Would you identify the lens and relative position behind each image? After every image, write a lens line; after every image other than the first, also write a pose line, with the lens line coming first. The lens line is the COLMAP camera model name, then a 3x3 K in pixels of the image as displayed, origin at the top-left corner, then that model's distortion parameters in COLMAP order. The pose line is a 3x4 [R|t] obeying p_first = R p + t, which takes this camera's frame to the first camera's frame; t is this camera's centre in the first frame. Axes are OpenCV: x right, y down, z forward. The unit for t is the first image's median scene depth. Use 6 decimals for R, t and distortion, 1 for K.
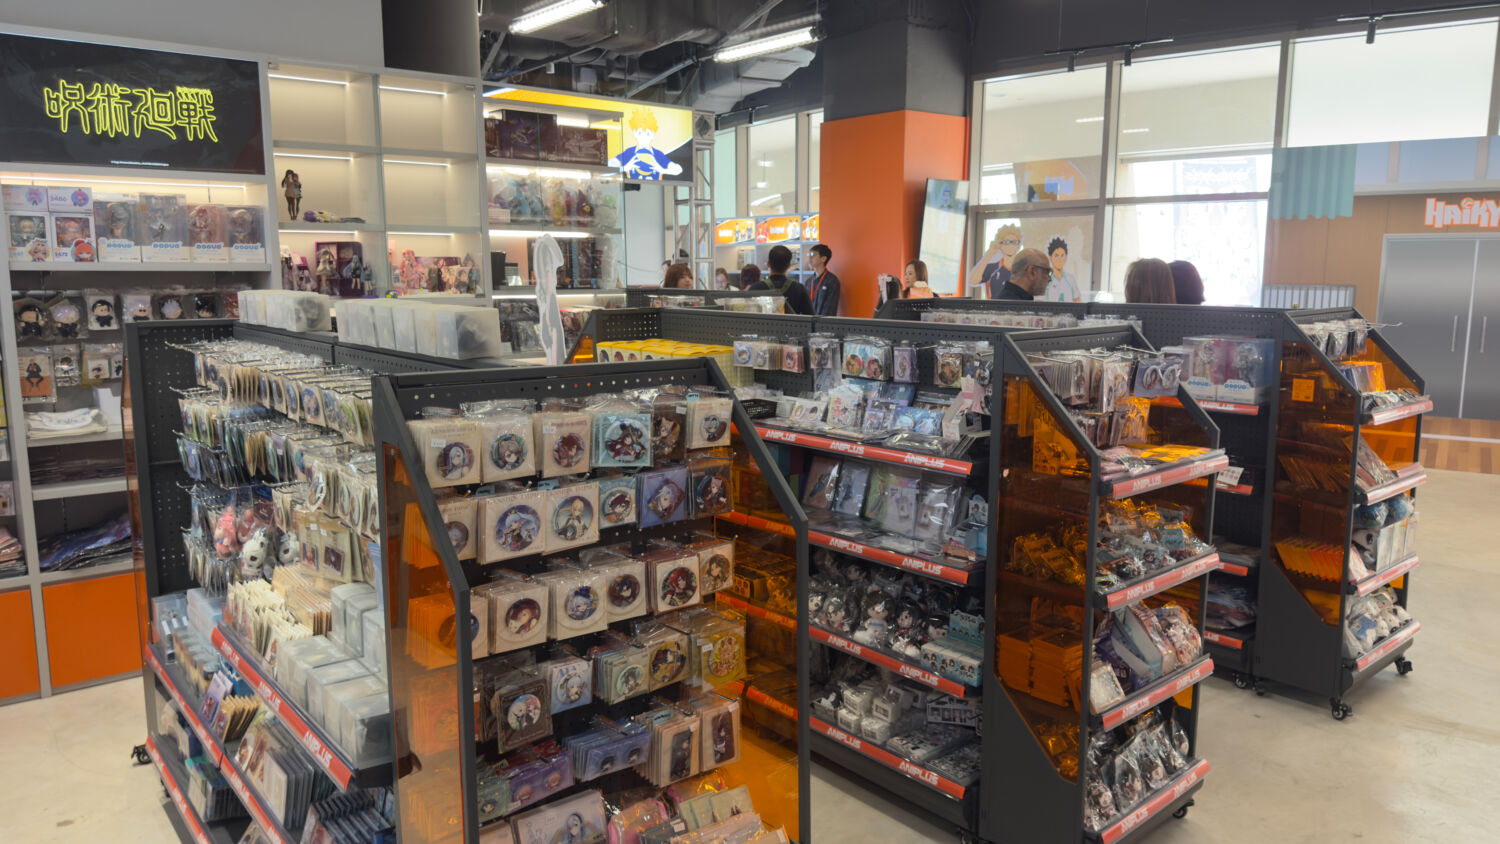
lens RADIAL K [[1044.0, 0, 750.0], [0, 1044.0, 422.0], [0, 0, 1]] dist [0.032181, 0.000704]
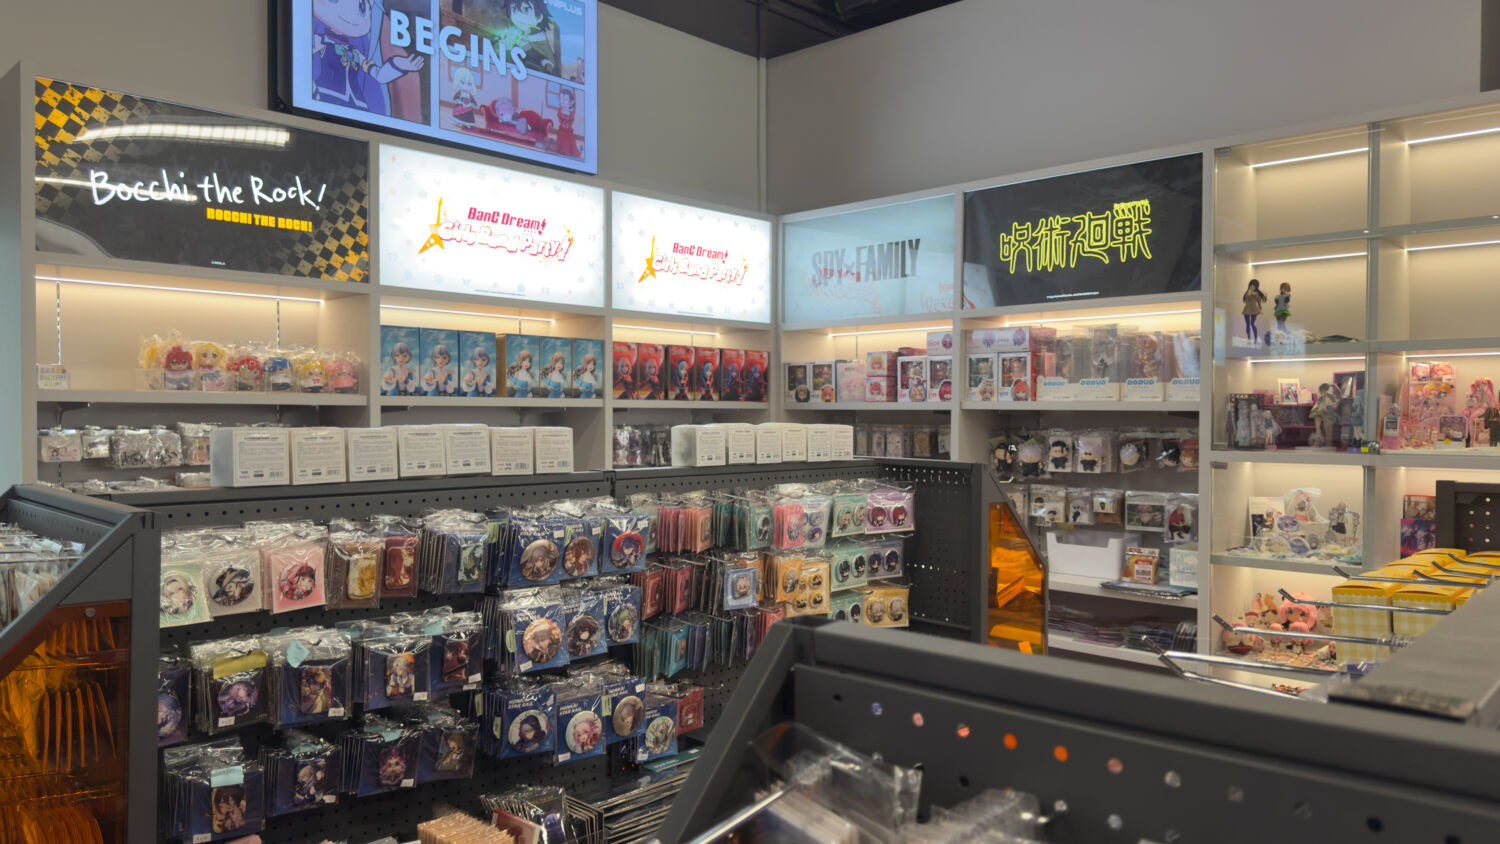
lens RADIAL K [[1044.0, 0, 750.0], [0, 1044.0, 422.0], [0, 0, 1]] dist [0.032181, 0.000704]
pose [[0.128554, 0.019052, -0.991519, 0.286636], [-0.149479, 0.988765, -0.000382, -0.091029], [0.980372, 0.148261, 0.129958, 0.609411]]
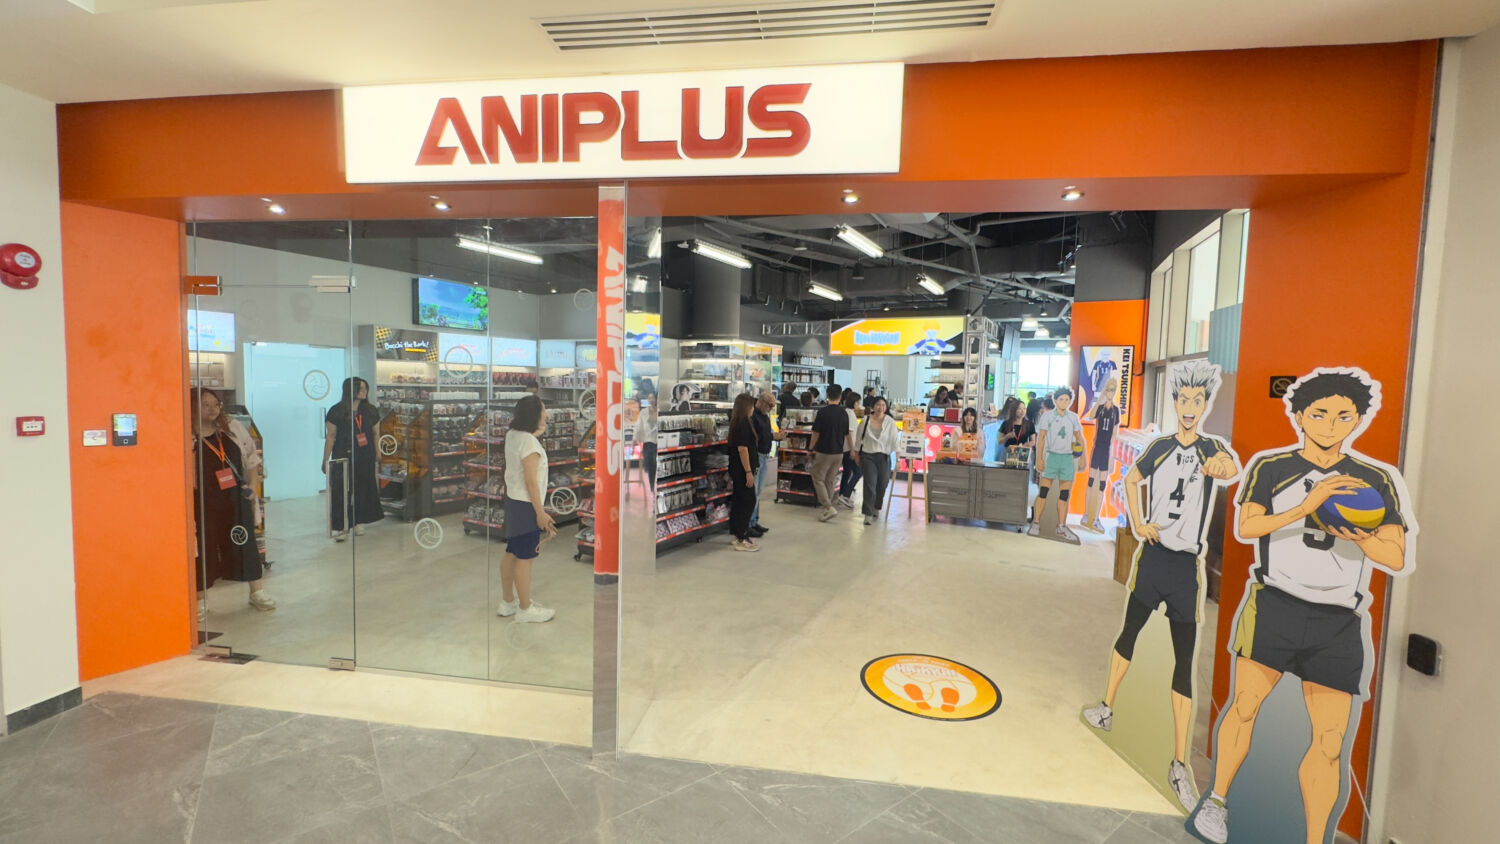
lens RADIAL K [[649.9, 0, 750.0], [0, 649.9, 422.0], [0, 0, 1]] dist [-0.000534, -0.000034]
pose [[0.324020, 0.078165, -0.942816, 2.166247], [-0.170936, 0.985016, 0.022917, -0.187634], [0.930479, 0.153736, 0.332526, 0.730326]]
